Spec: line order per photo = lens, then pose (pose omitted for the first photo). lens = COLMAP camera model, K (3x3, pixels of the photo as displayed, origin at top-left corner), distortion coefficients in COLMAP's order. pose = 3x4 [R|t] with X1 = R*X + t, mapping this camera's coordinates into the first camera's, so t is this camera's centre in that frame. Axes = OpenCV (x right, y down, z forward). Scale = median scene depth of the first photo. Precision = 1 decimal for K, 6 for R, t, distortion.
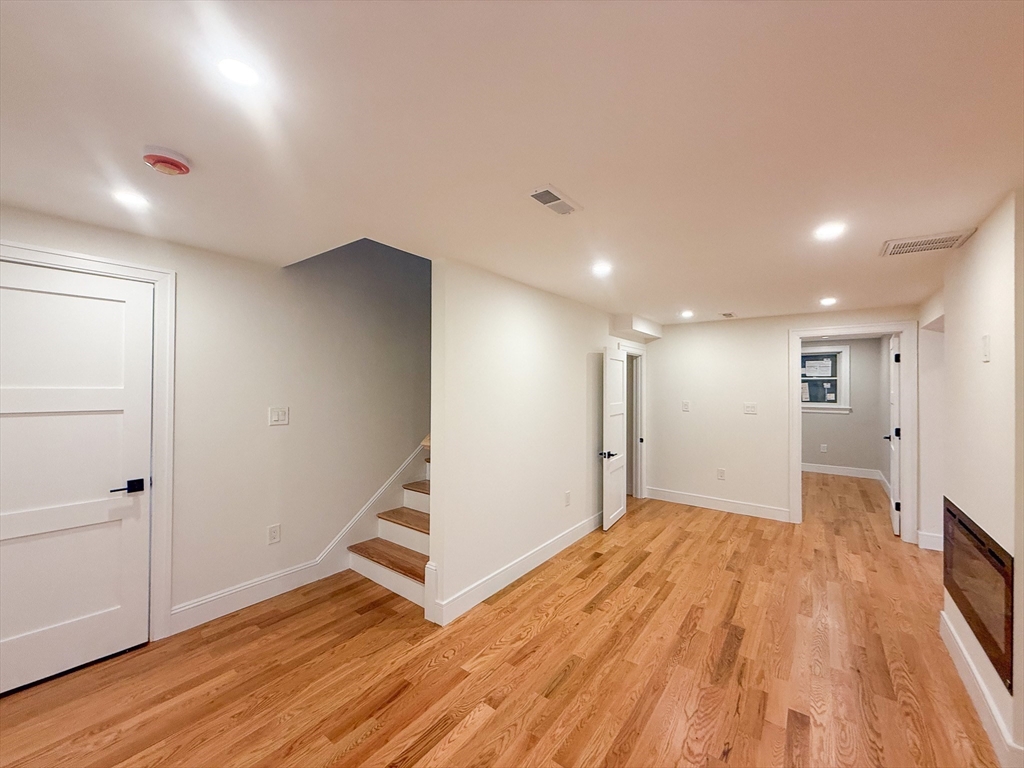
lens RADIAL K [[407.3, 0, 514.4], [0, 407.3, 382.9], [0, 0, 1]] dist [0.004679, -0.002142]
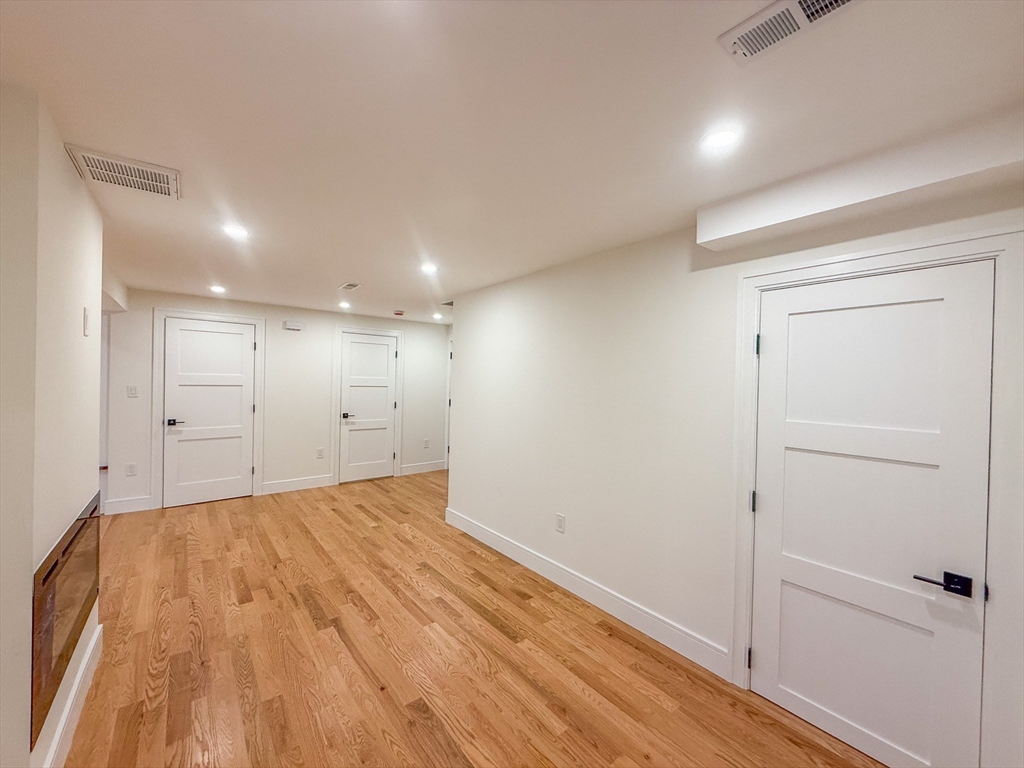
lens RADIAL K [[407.3, 0, 509.4], [0, 407.3, 383.3], [0, 0, 1]] dist [0.004679, -0.002142]
pose [[-0.254105, -0.006331, -0.967156, 1.198158], [-0.016776, 0.999857, -0.002138, 0.028006], [0.967031, 0.015682, -0.254175, 1.453986]]
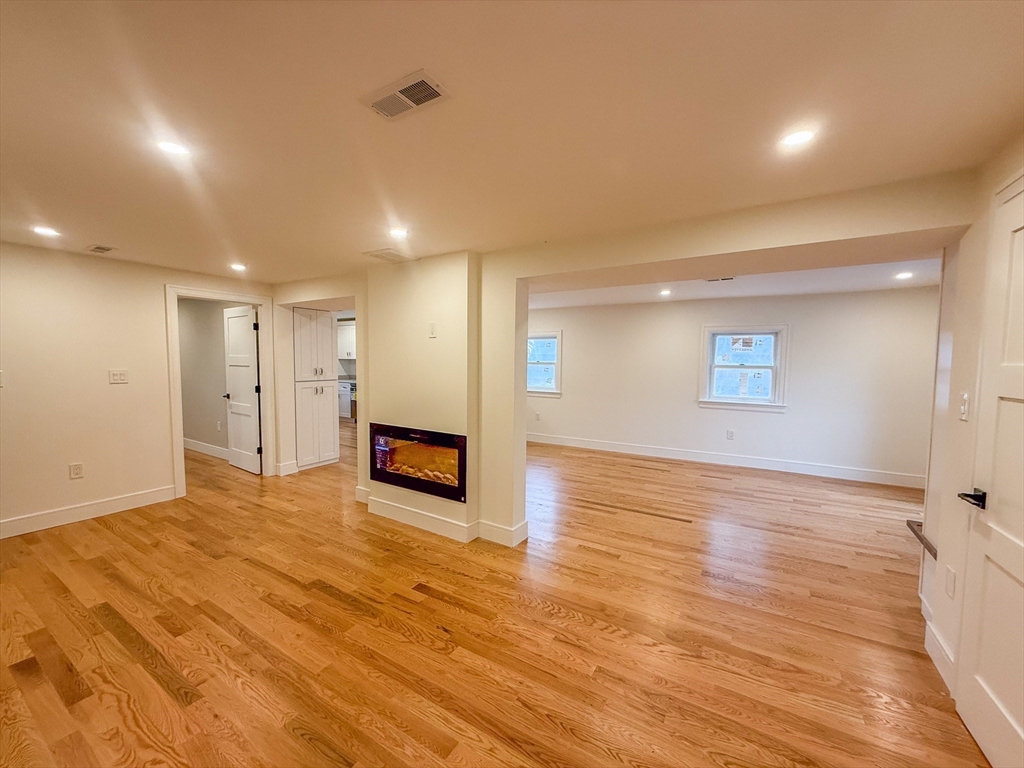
lens RADIAL K [[407.3, 0, 503.5], [0, 407.3, 383.3], [0, 0, 1]] dist [0.004679, -0.002142]
pose [[-0.079739, -0.067166, 0.994550, -0.431489], [-0.018546, 0.997655, 0.065889, 0.016313], [-0.996643, -0.013191, -0.080798, 0.541218]]
